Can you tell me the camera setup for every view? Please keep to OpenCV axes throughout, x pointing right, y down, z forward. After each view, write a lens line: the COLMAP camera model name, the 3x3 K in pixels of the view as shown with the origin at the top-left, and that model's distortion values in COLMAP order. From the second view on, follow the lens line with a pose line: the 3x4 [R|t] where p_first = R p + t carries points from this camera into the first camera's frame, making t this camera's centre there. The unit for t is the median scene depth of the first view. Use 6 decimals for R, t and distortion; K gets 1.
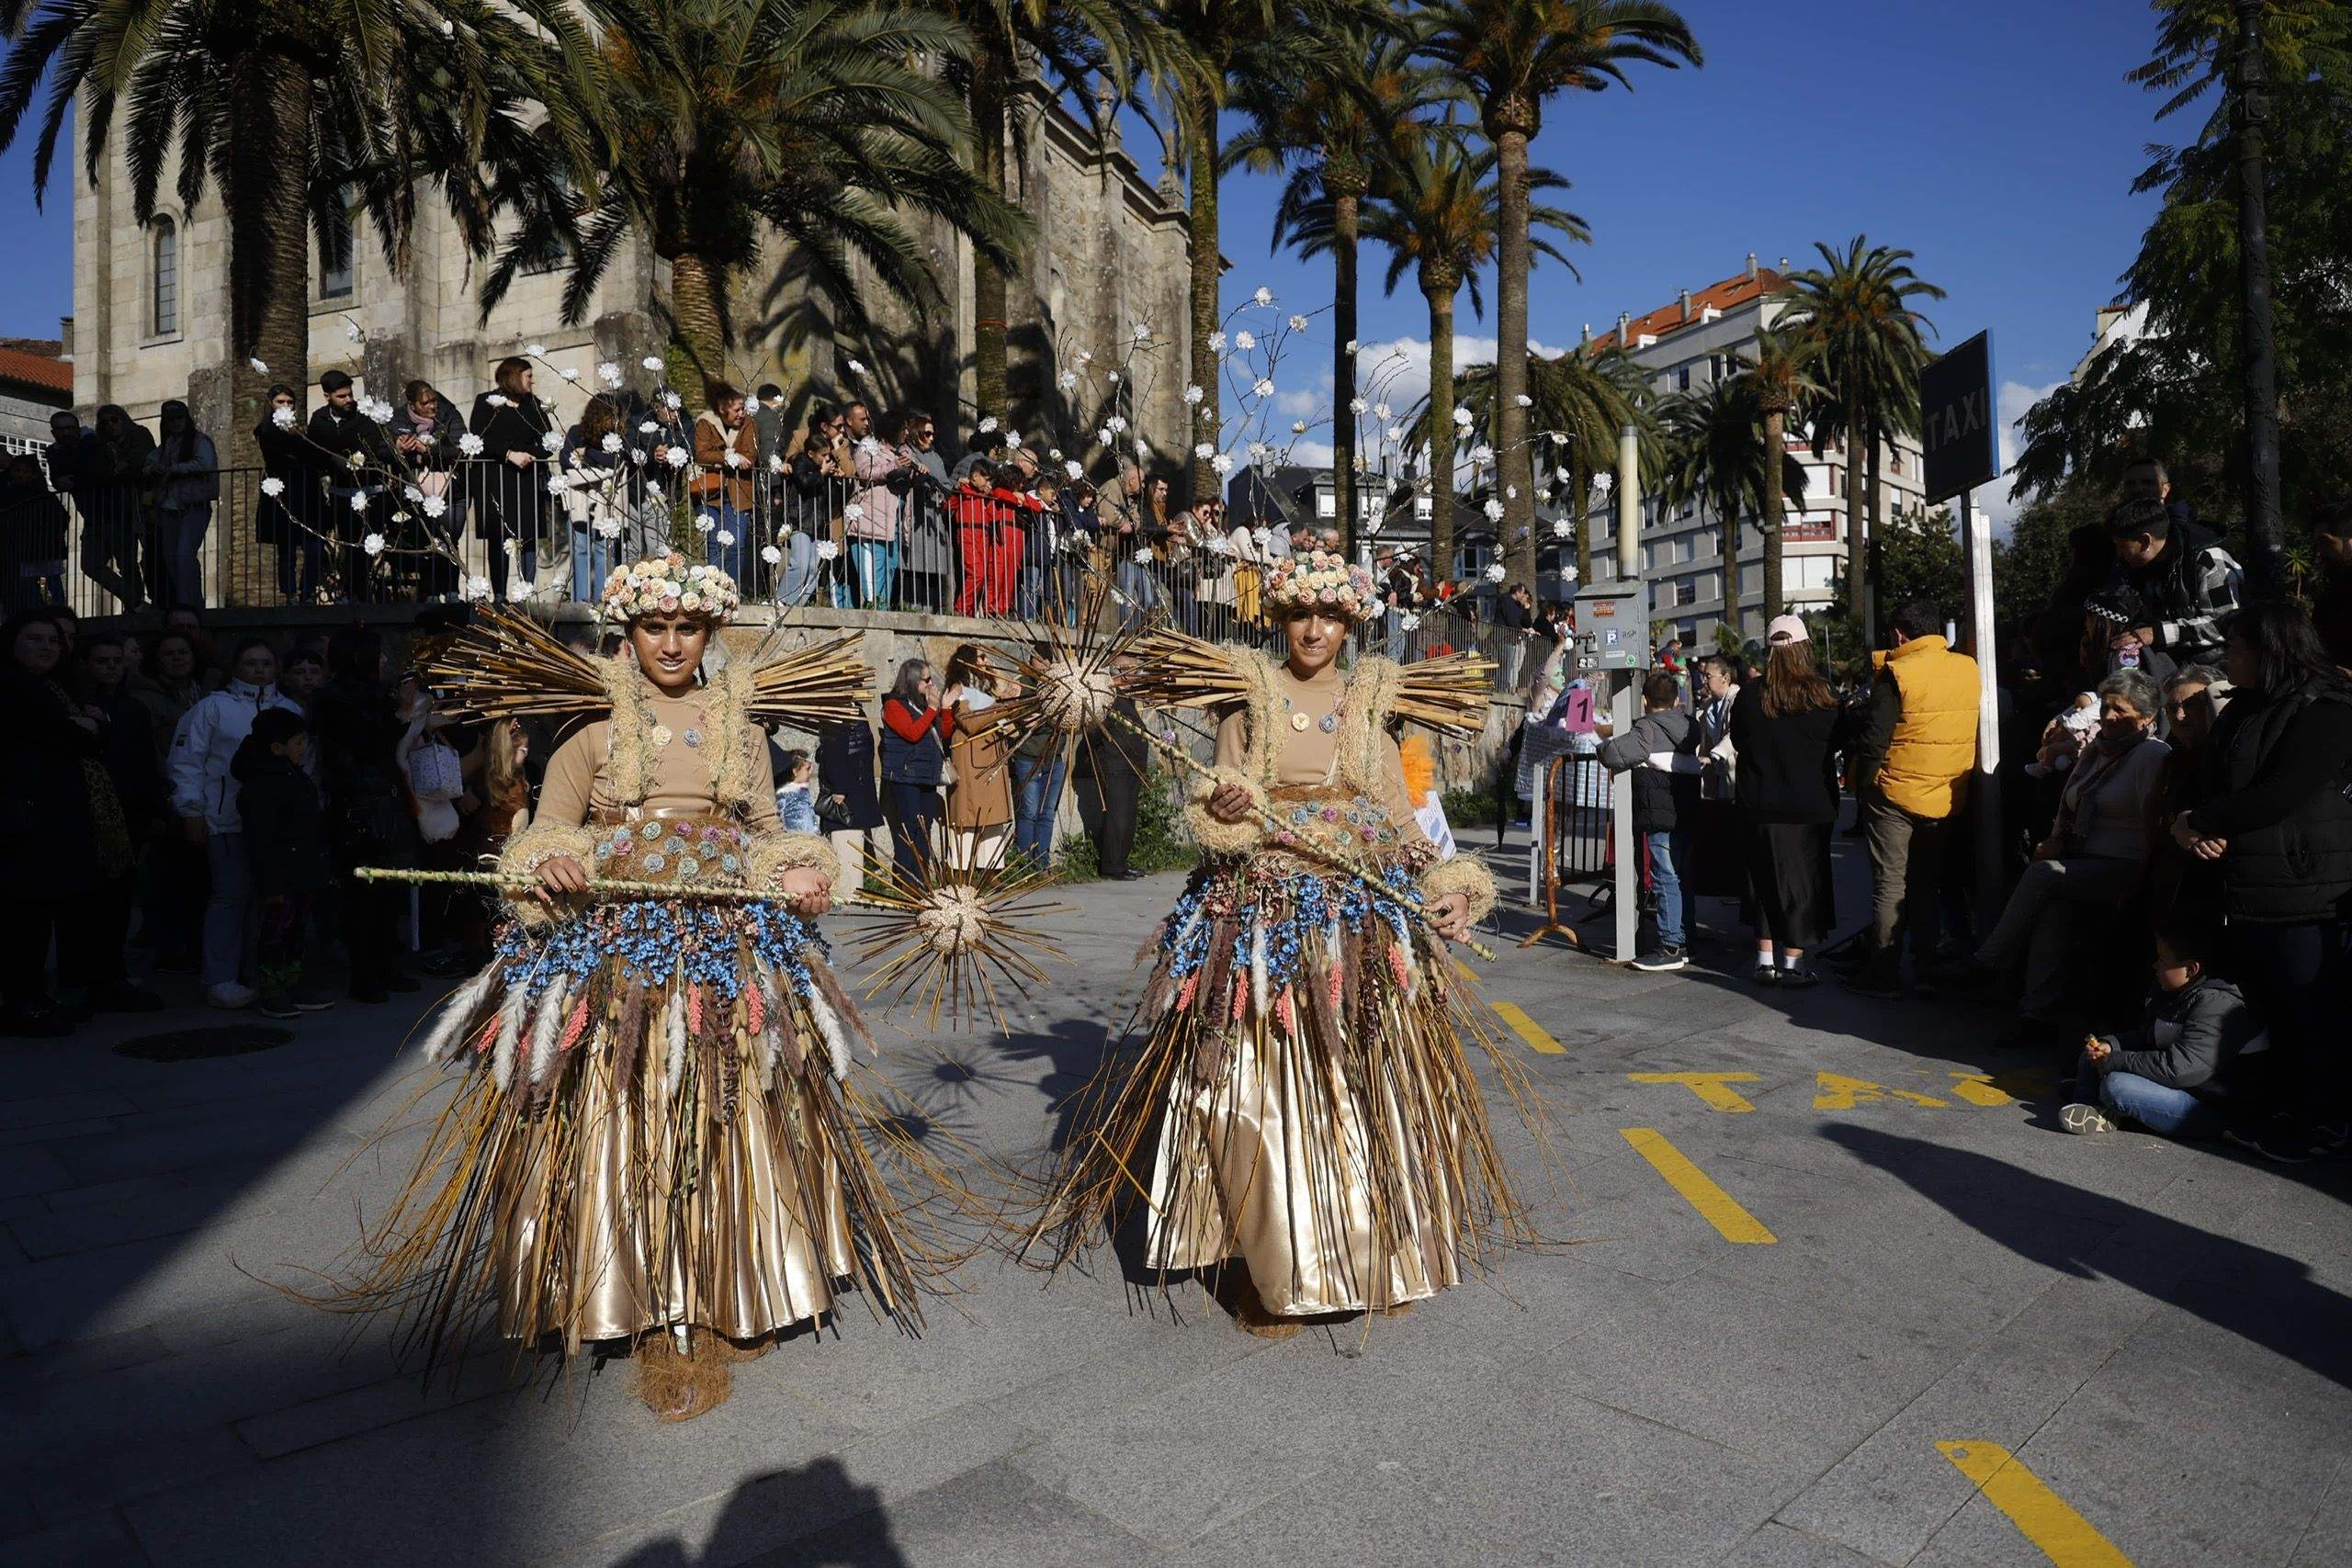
lens RADIAL K [[2924.2, 0, 1176.0], [0, 2924.2, 784.0], [0, 0, 1]] dist [0.080643, 0.152742]
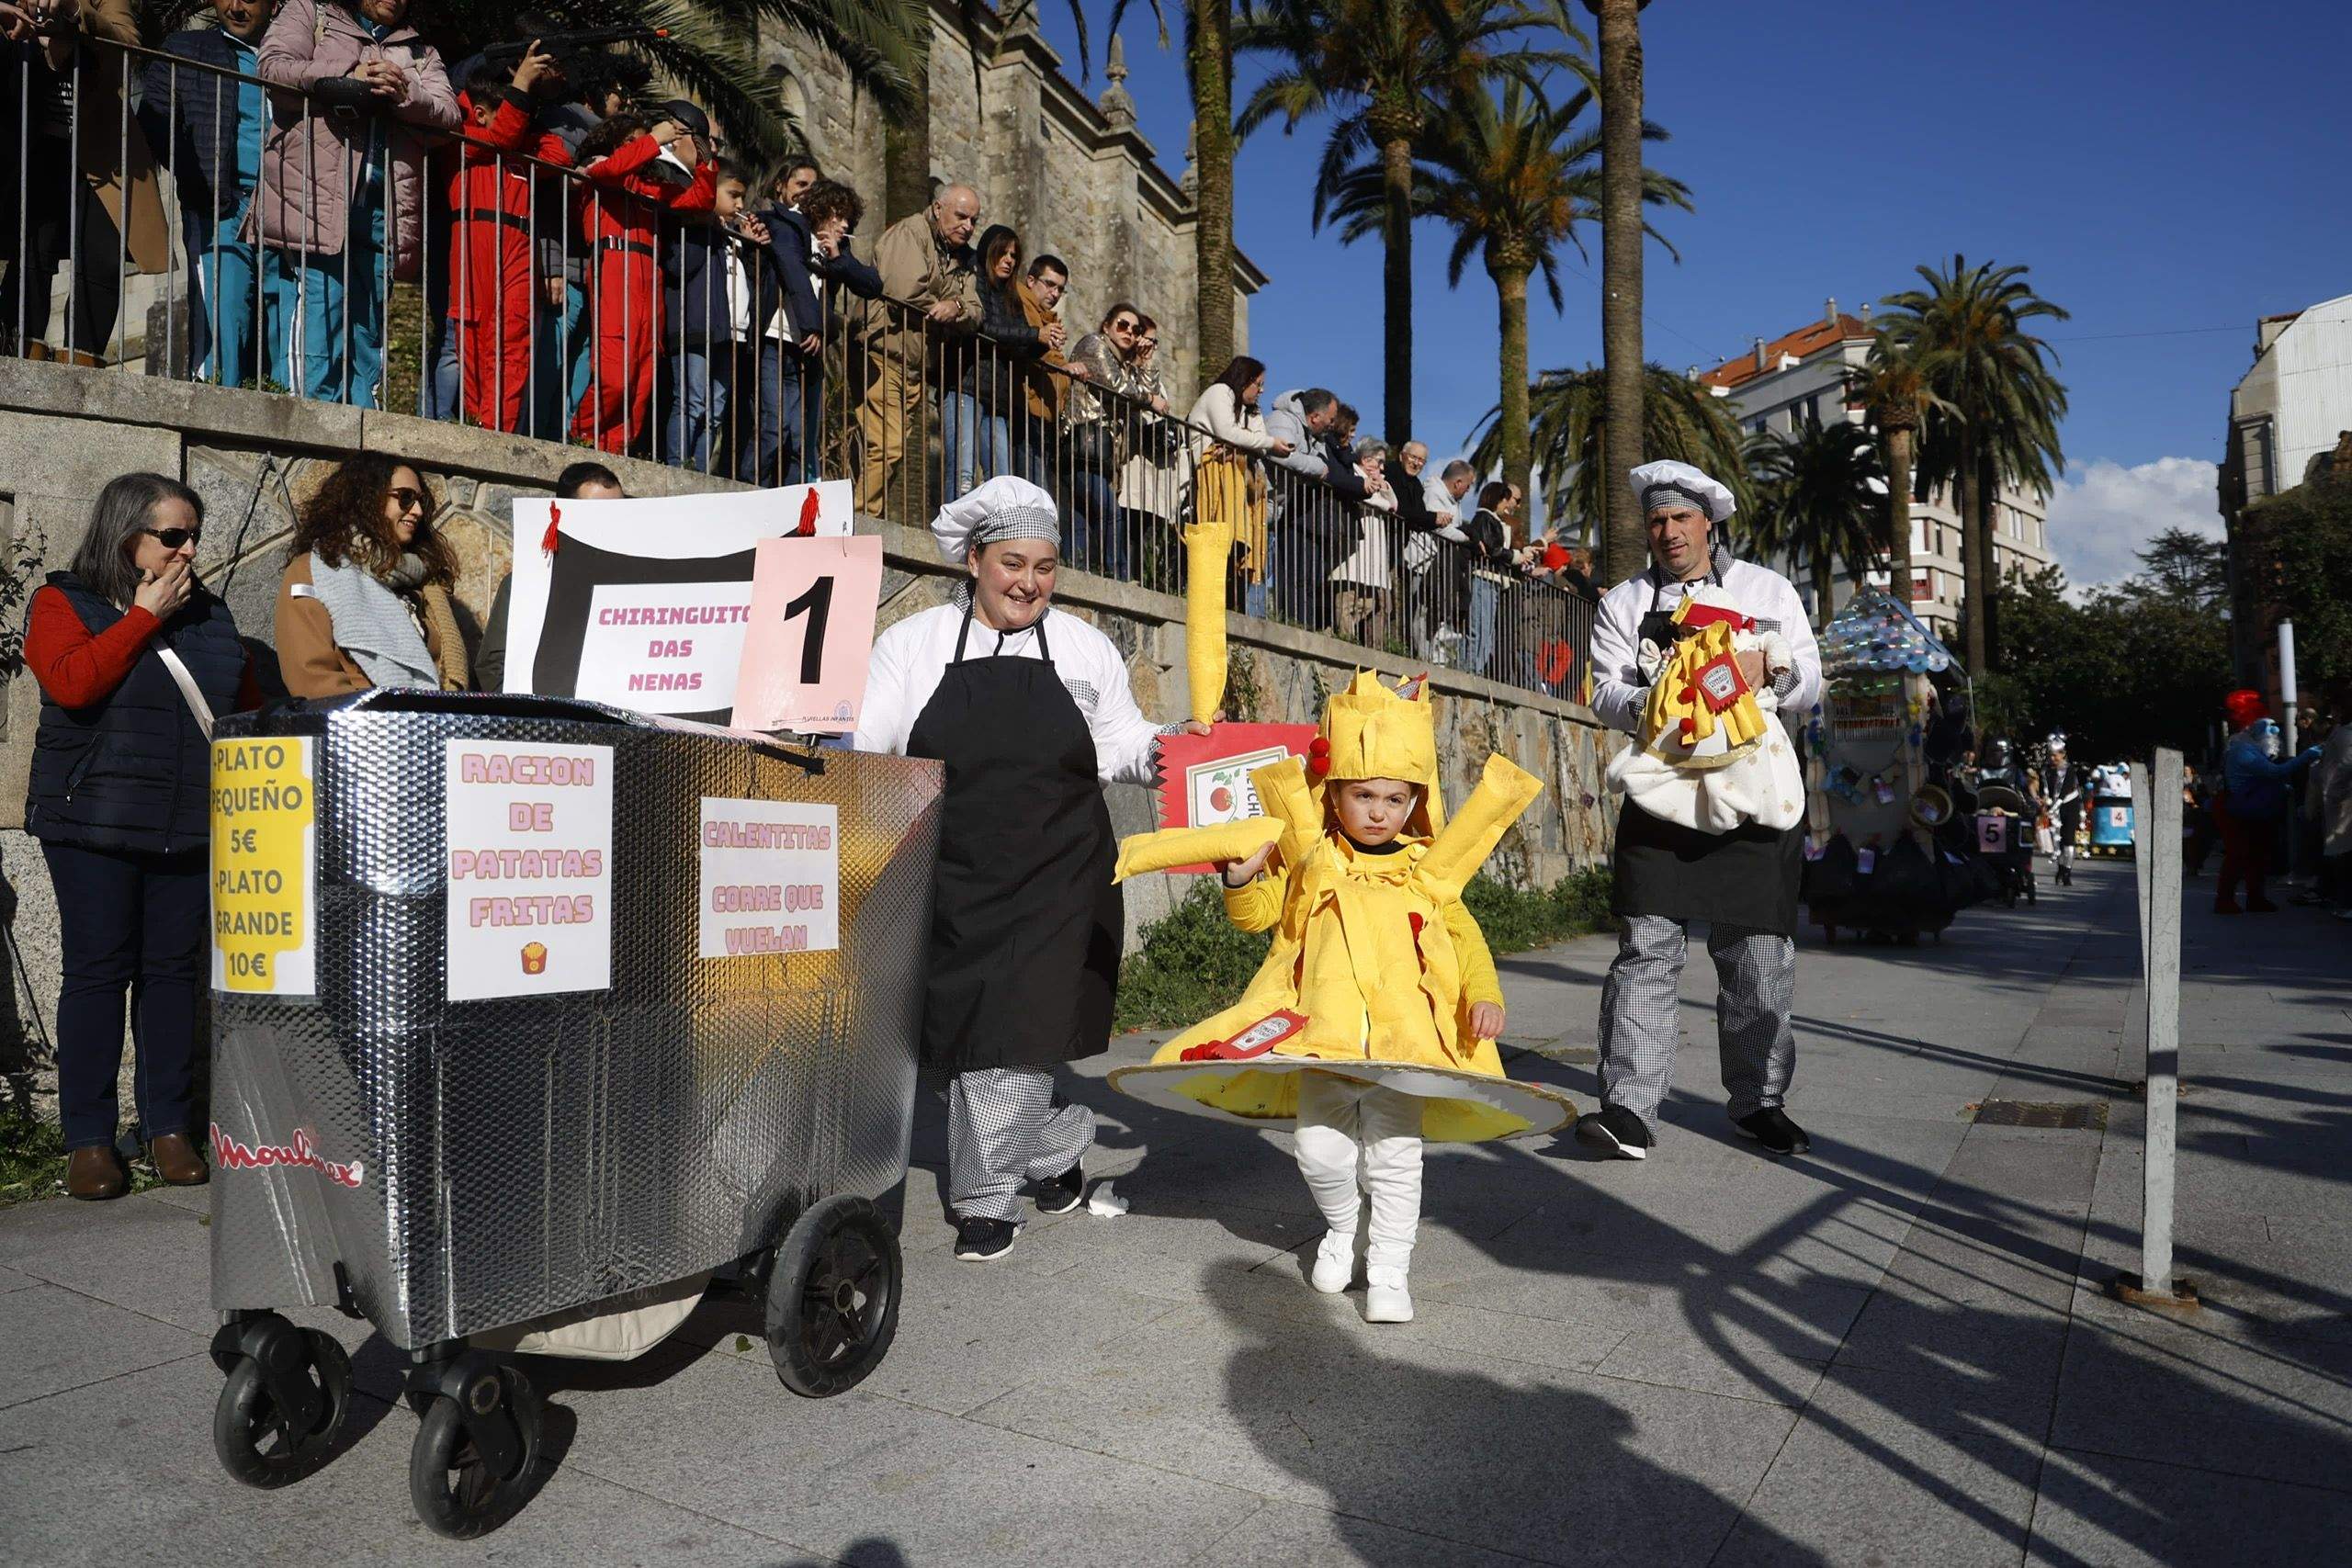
lens RADIAL K [[2924.2, 0, 1176.0], [0, 2924.2, 784.0], [0, 0, 1]] dist [0.080643, 0.152742]
pose [[0.999793, -0.008004, -0.018715, 0.008623], [0.007455, 0.999544, -0.029267, 0.000725], [0.018941, 0.029121, 0.999396, 0.156669]]
